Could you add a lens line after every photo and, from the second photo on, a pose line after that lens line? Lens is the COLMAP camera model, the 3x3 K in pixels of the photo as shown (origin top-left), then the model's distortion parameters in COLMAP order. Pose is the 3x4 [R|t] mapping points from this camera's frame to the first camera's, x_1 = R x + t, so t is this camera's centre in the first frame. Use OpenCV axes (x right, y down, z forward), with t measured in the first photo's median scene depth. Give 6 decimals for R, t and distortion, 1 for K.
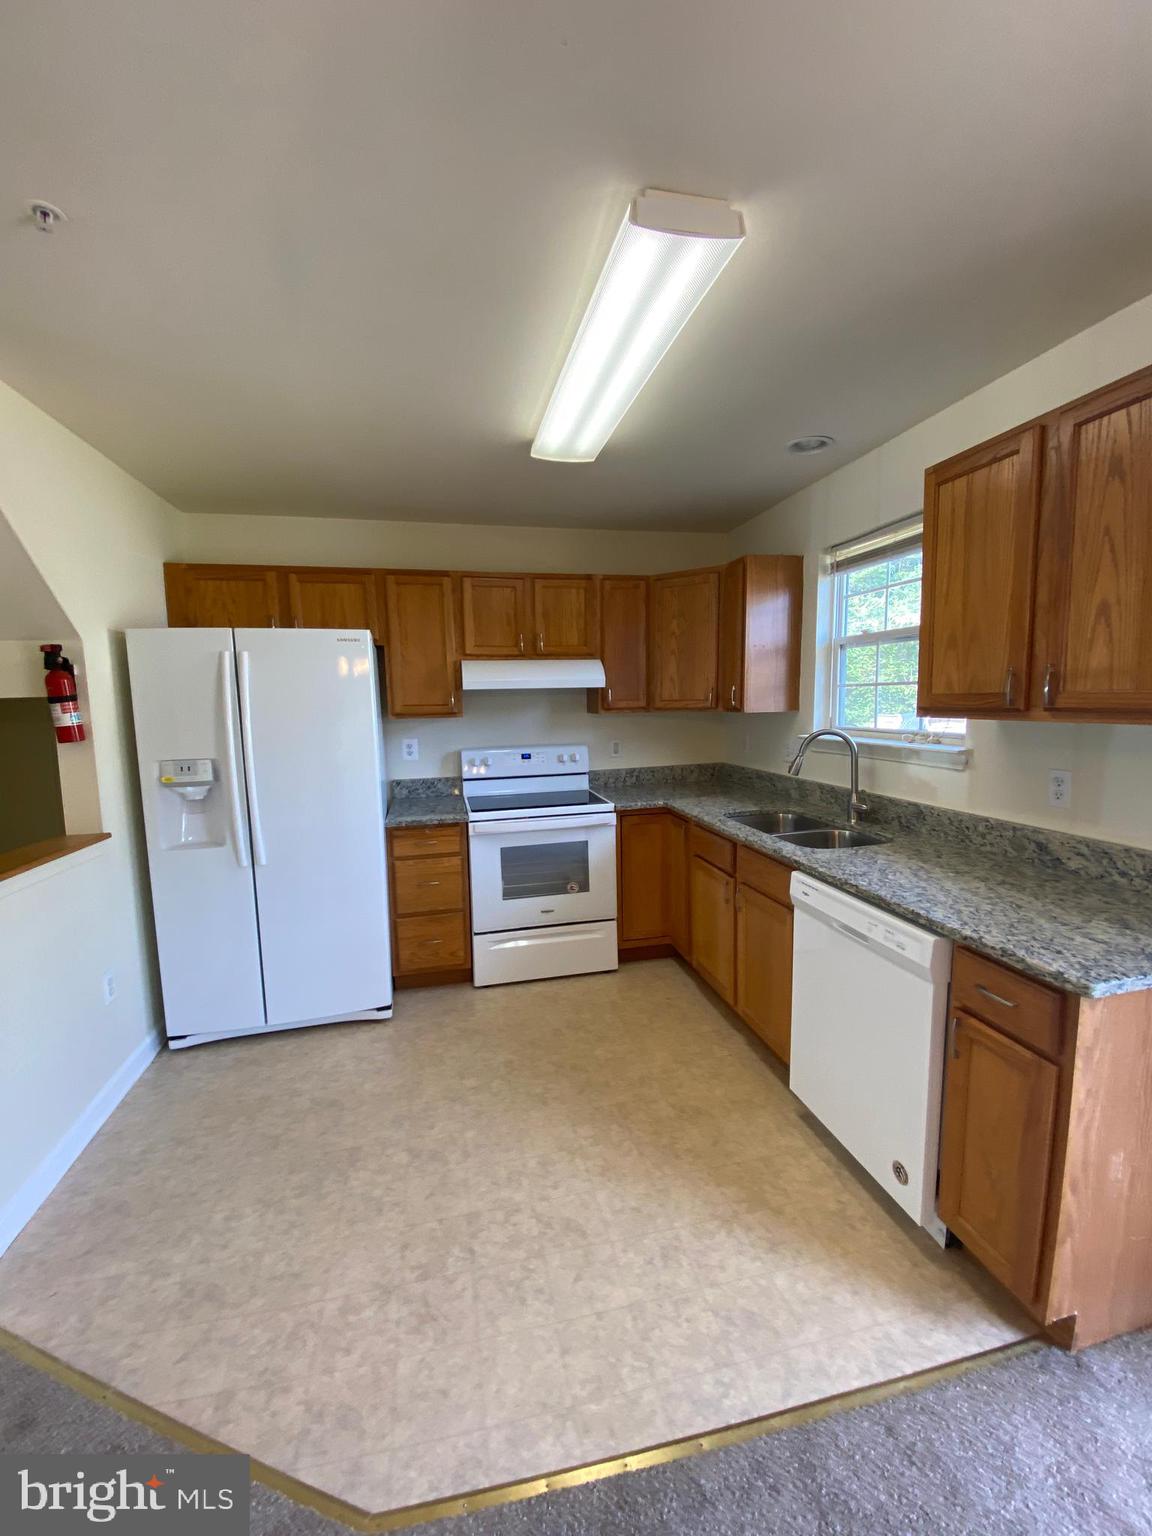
lens RADIAL K [[613.5, 0, 576.0], [0, 613.5, 768.0], [0, 0, 1]] dist [0.039322, -0.032666]
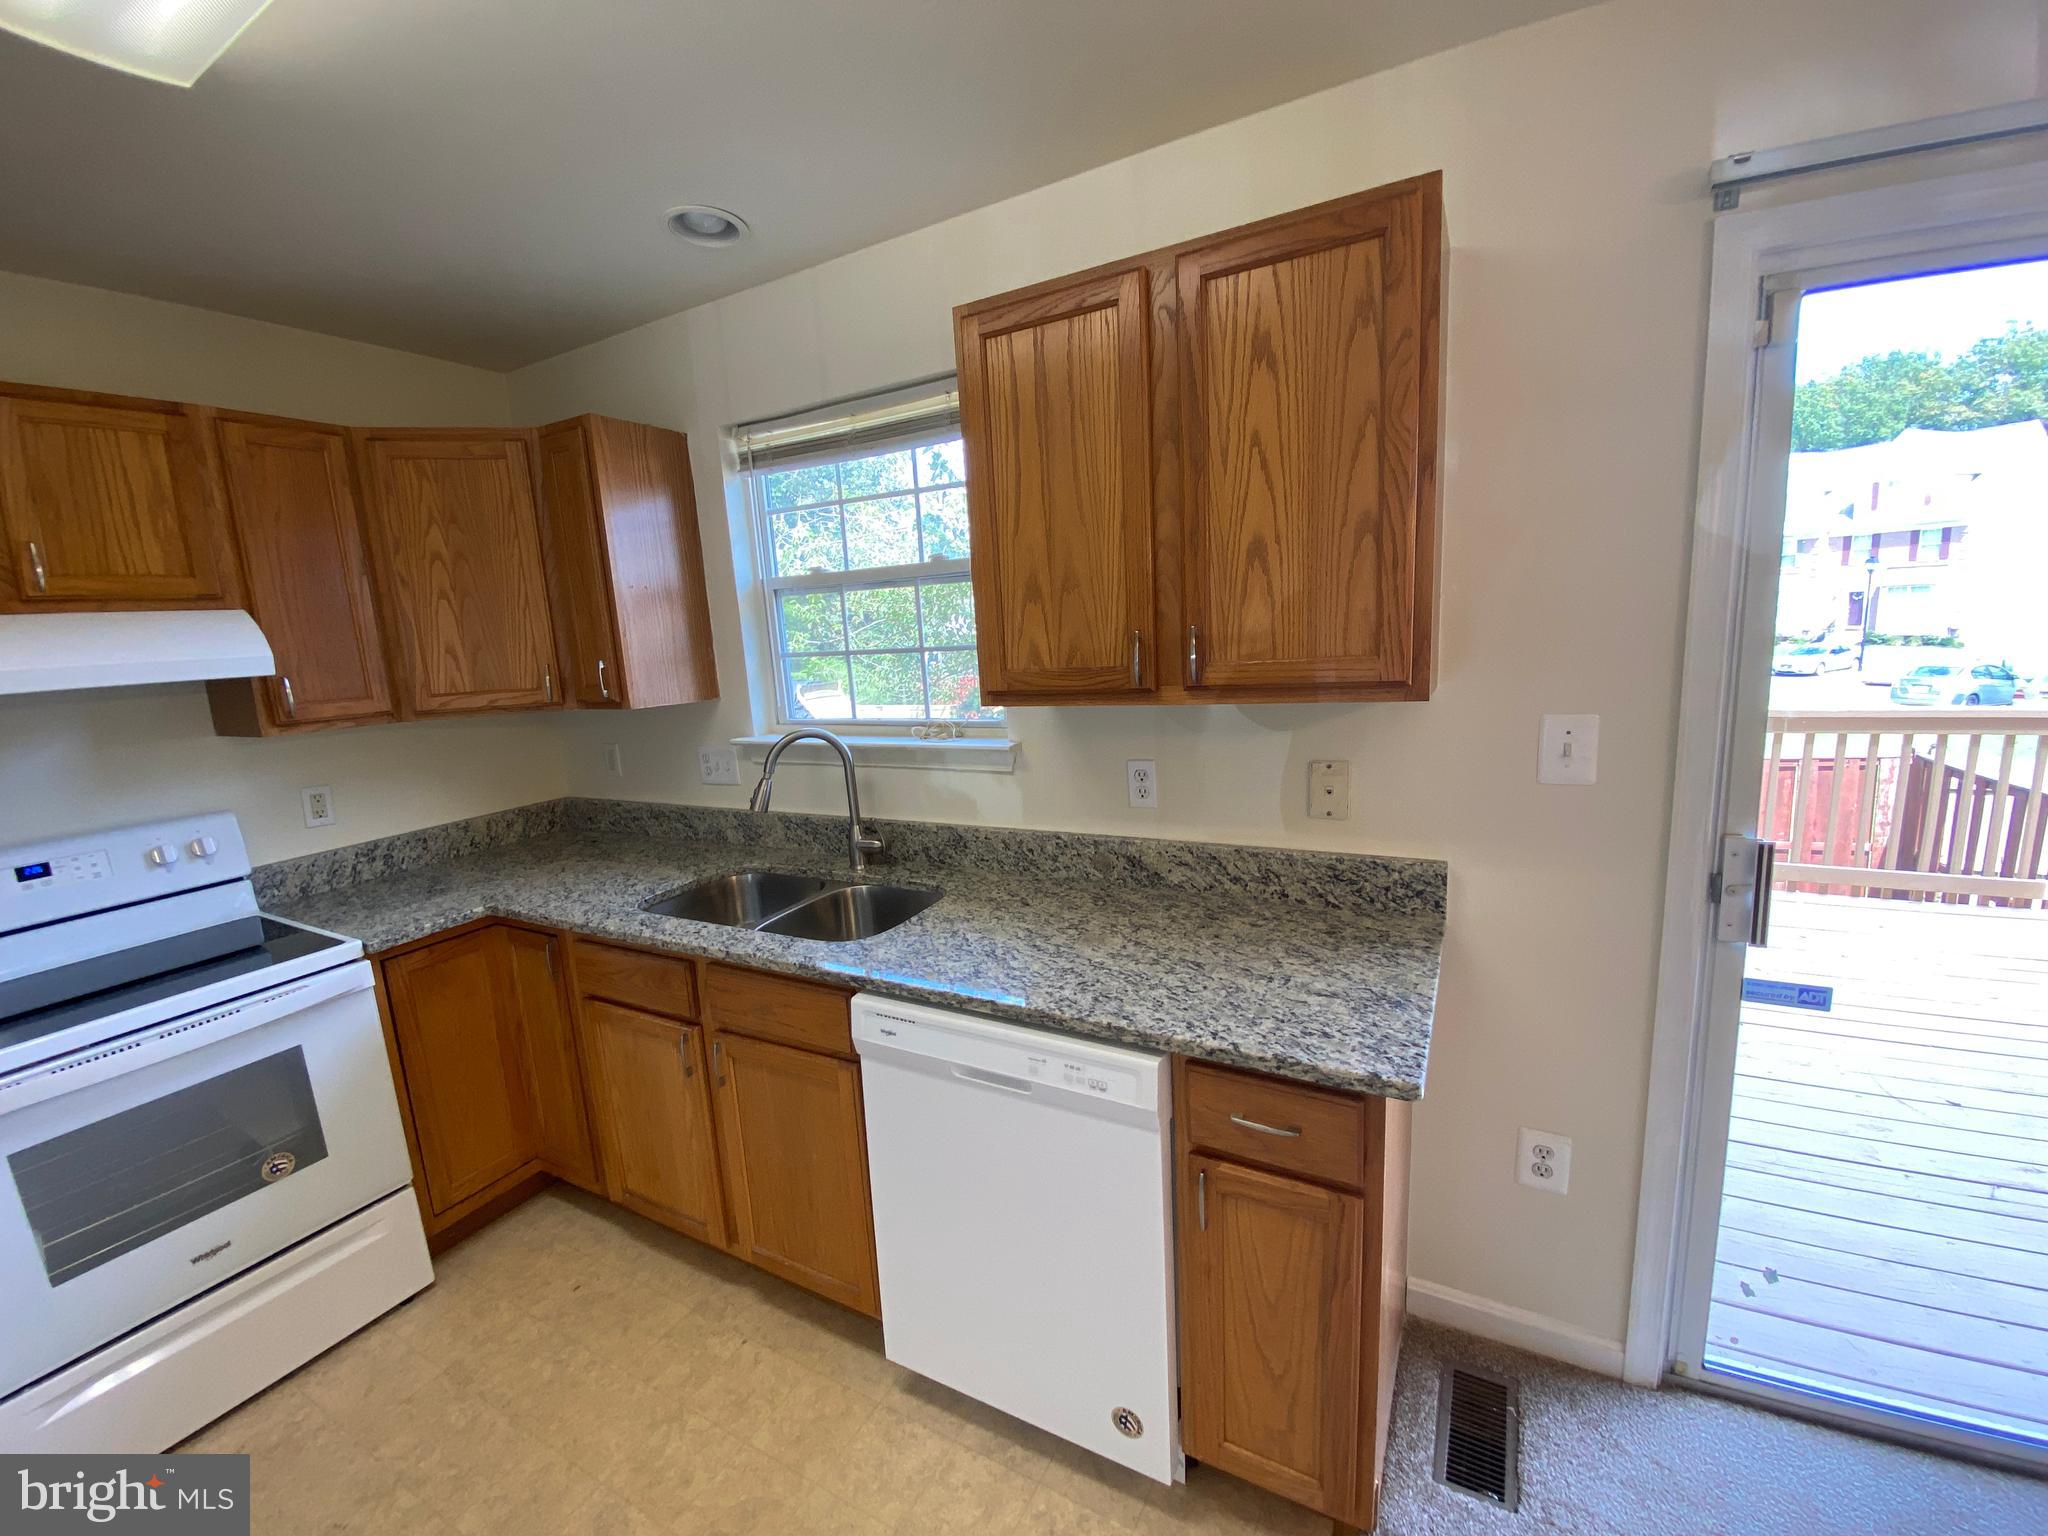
lens RADIAL K [[818.0, 0, 1024.1], [0, 818.0, 774.6], [0, 0, 1]] dist [0.039322, -0.032666]
pose [[0.663553, -0.146603, 0.733624, -0.052072], [0.127062, 0.988449, 0.082600, -0.063259], [-0.737260, 0.038407, 0.674517, 0.327641]]
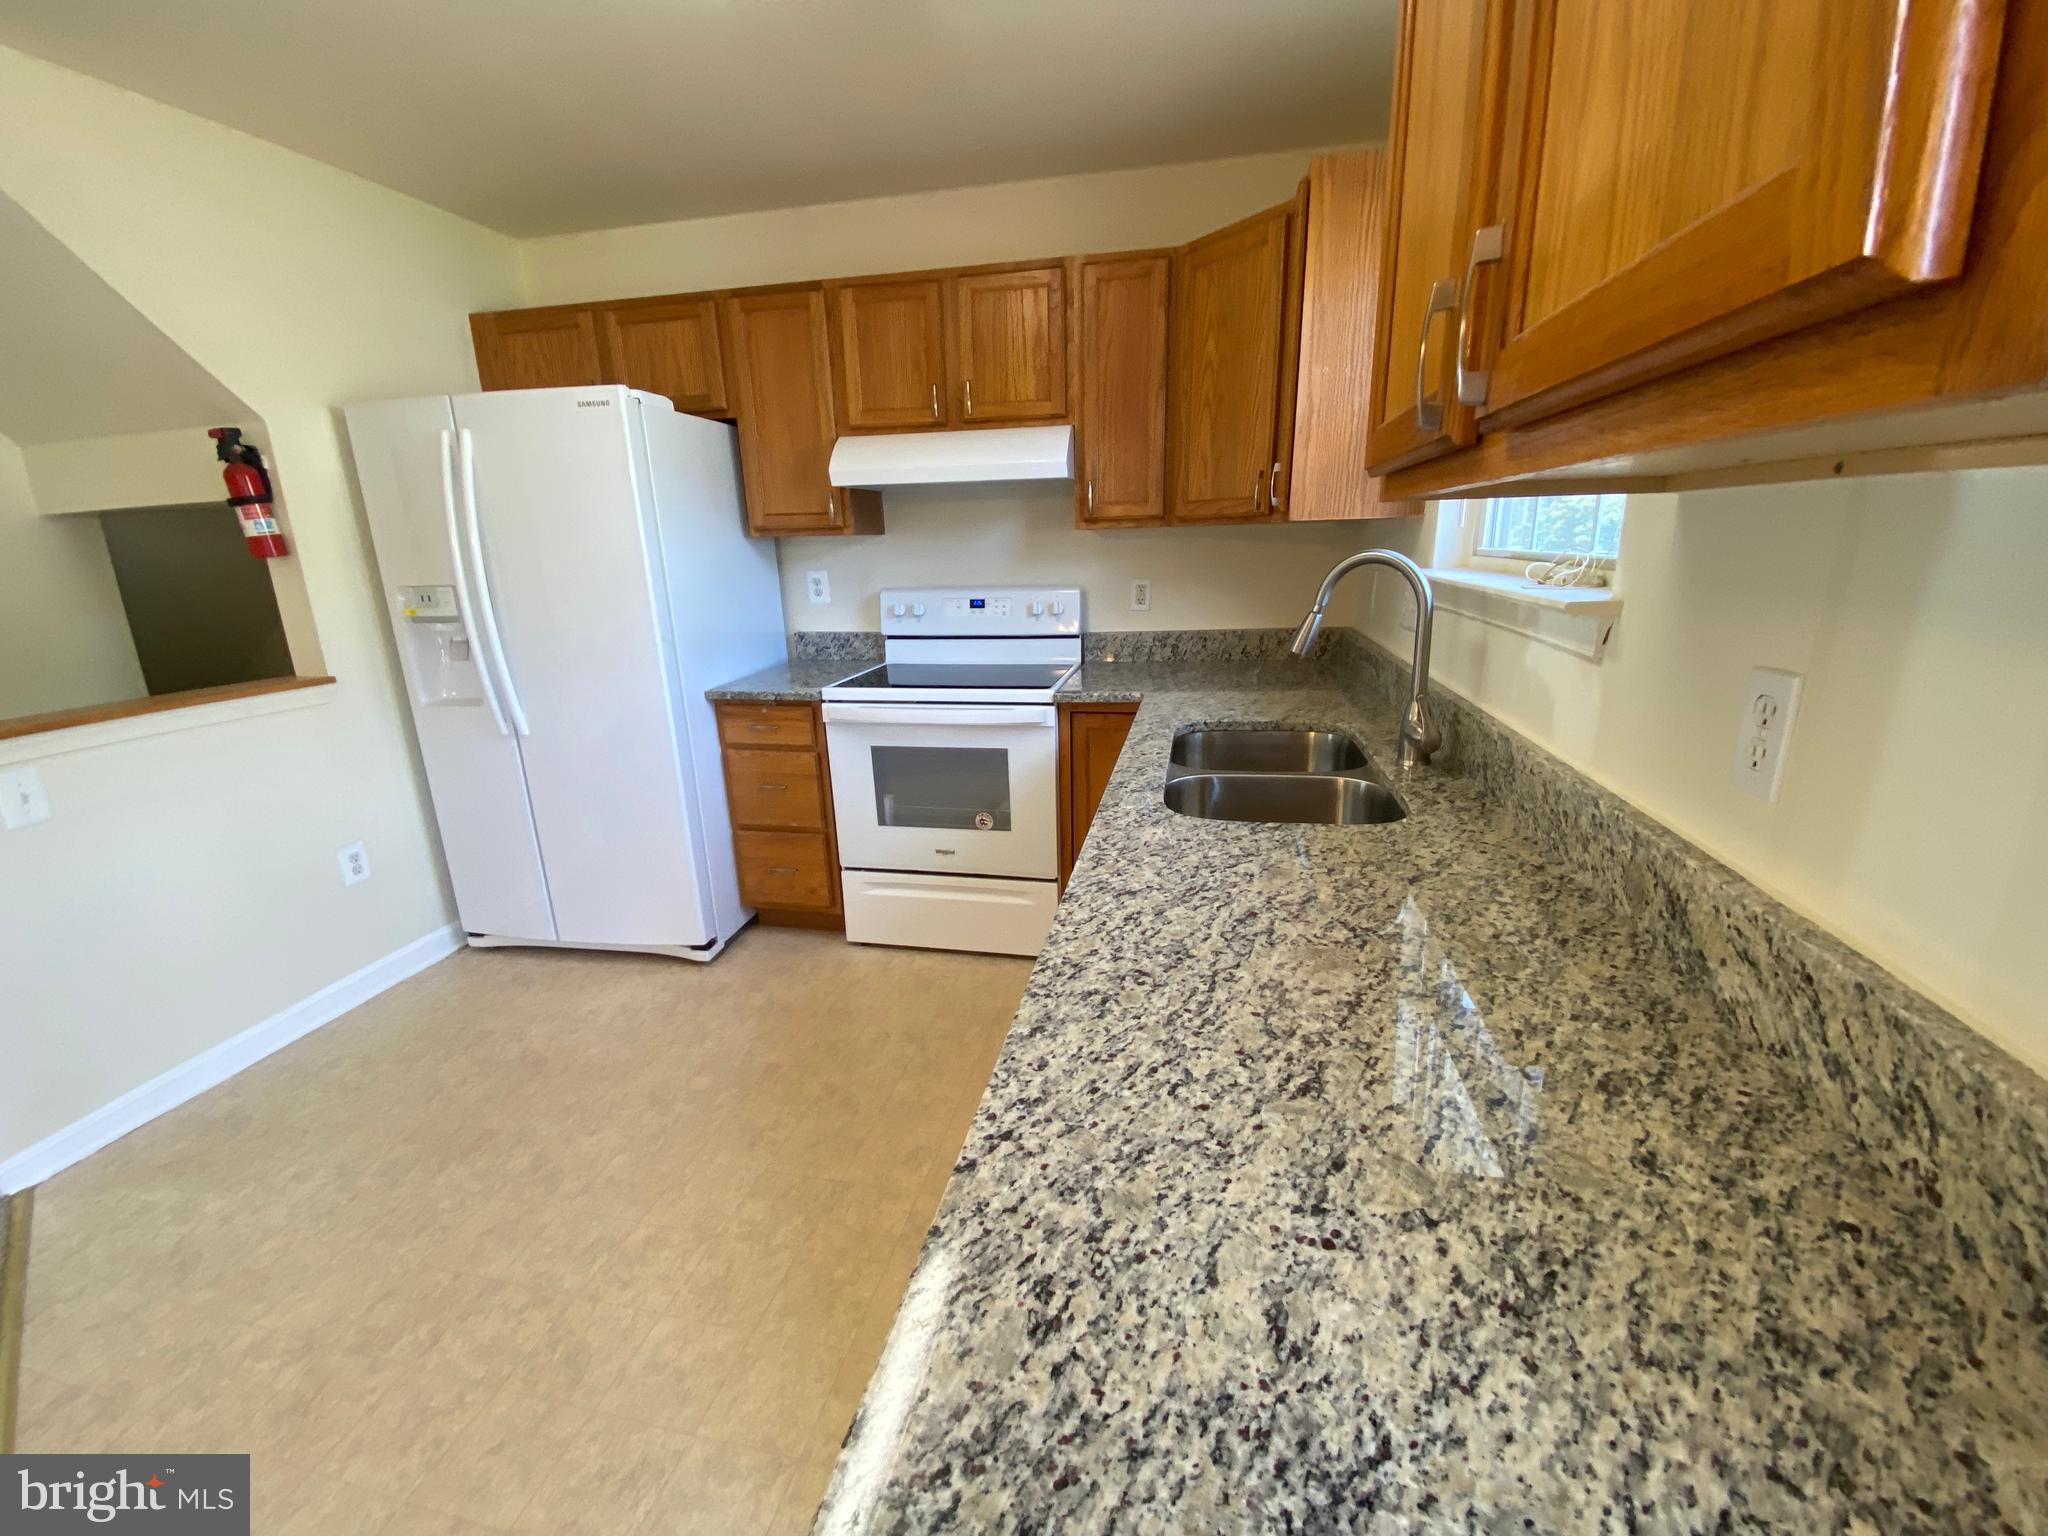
lens RADIAL K [[822.2, 0, 1029.1], [0, 822.2, 780.8], [0, 0, 1]] dist [0.027197, -0.024381]
pose [[0.910168, 0.116711, -0.397457, 0.479436], [-0.043344, 0.981054, 0.188824, -0.003447], [0.411965, -0.154634, 0.897983, 0.381898]]
